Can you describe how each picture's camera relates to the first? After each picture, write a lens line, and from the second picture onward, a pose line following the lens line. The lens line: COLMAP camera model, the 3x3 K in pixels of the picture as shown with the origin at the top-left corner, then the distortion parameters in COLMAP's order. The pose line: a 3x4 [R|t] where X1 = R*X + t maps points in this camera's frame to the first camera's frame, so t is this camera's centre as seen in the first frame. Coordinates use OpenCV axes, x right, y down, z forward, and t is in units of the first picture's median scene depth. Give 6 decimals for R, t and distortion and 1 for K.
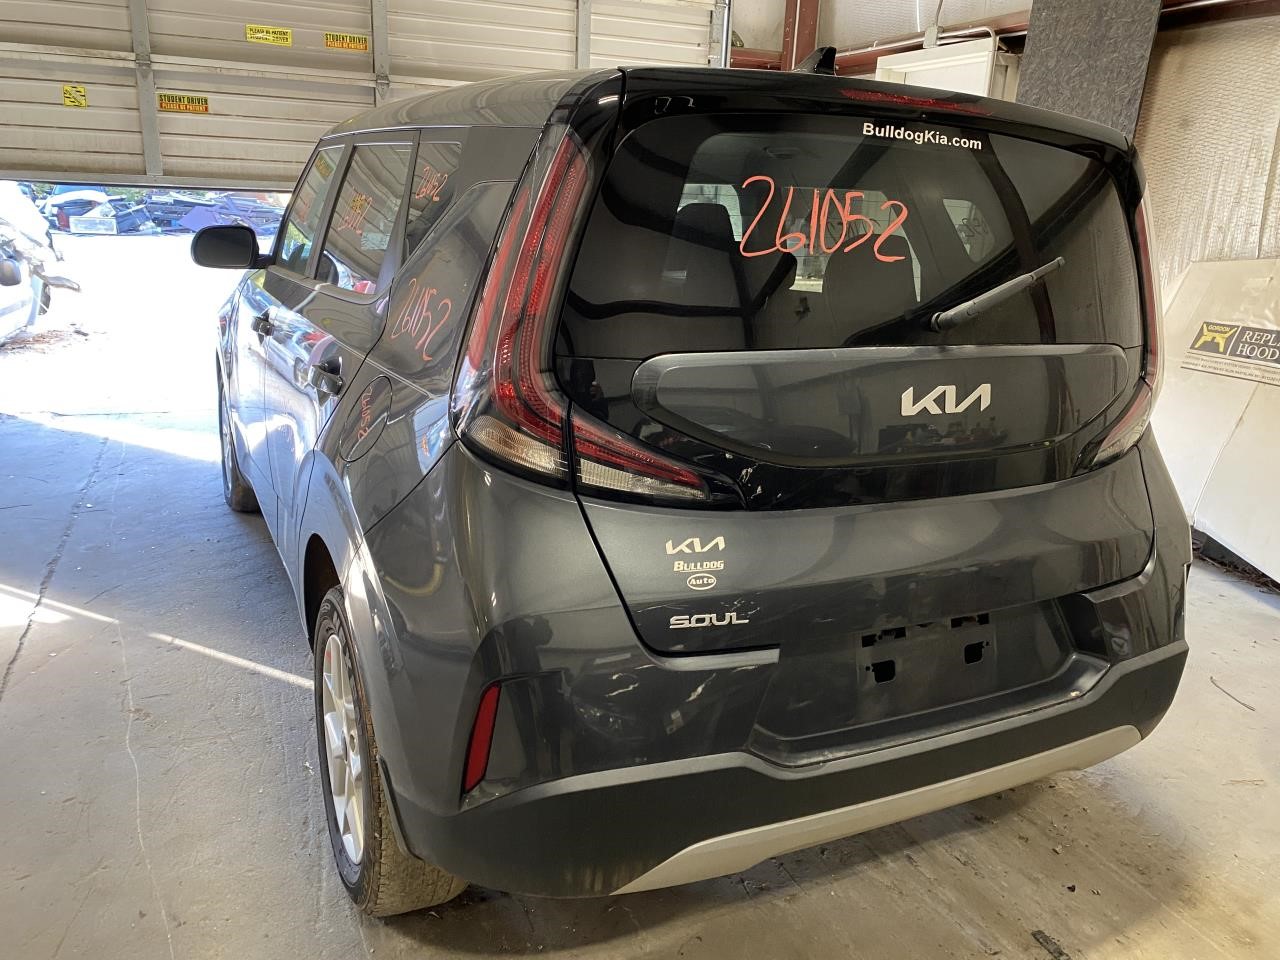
lens RADIAL K [[949.8, 0, 639.4], [0, 949.8, 468.5], [0, 0, 1]] dist [0.035760, 0.000150]
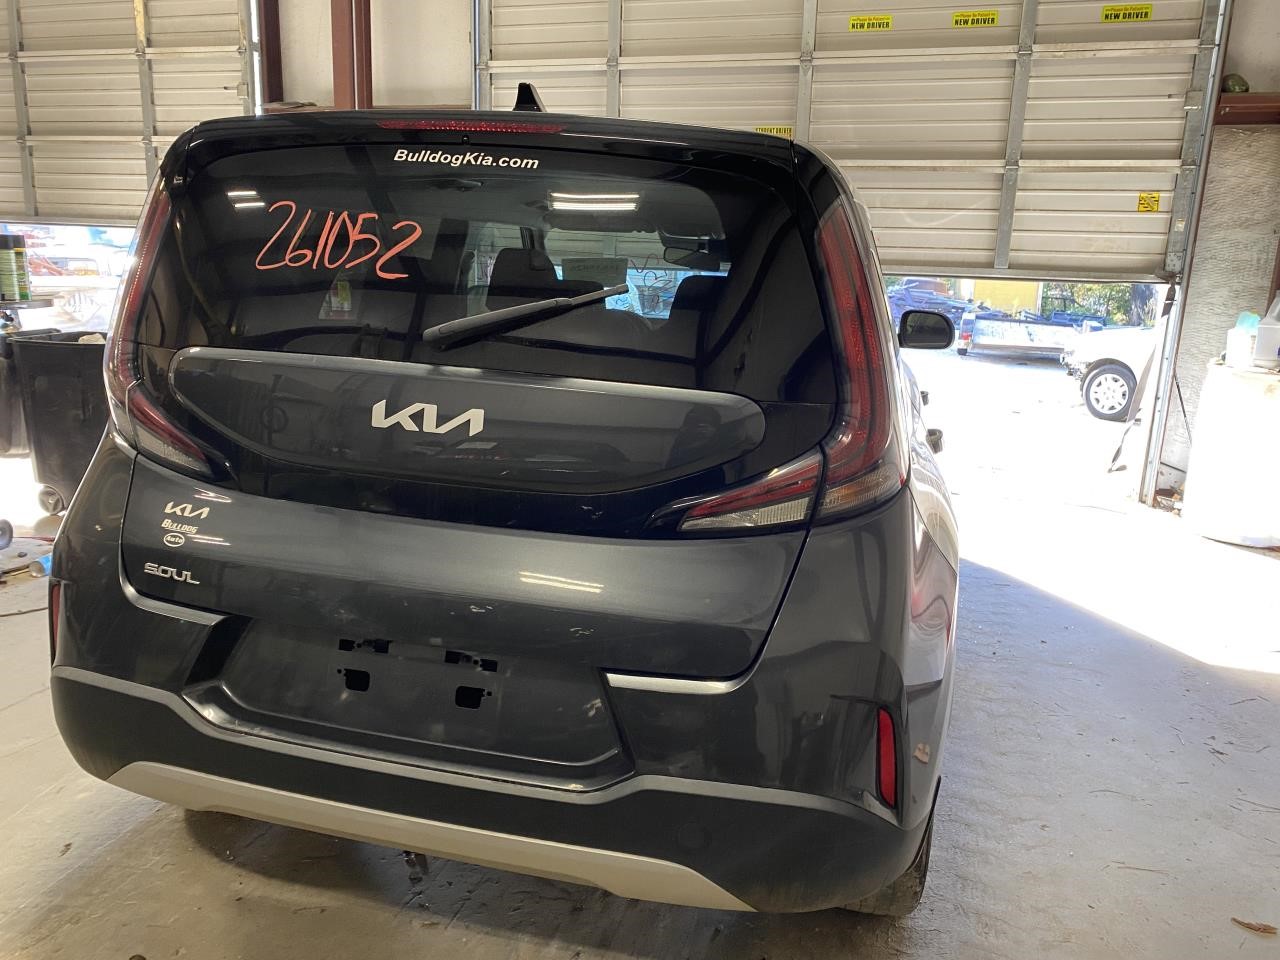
lens RADIAL K [[954.4, 0, 640.0], [0, 954.4, 480.0], [0, 0, 1]] dist [0.007955, -0.010823]
pose [[0.774659, 0.127032, -0.619489, 1.124775], [-0.176735, 0.984071, -0.019211, -0.029844], [0.607181, 0.124367, 0.784770, 0.376017]]
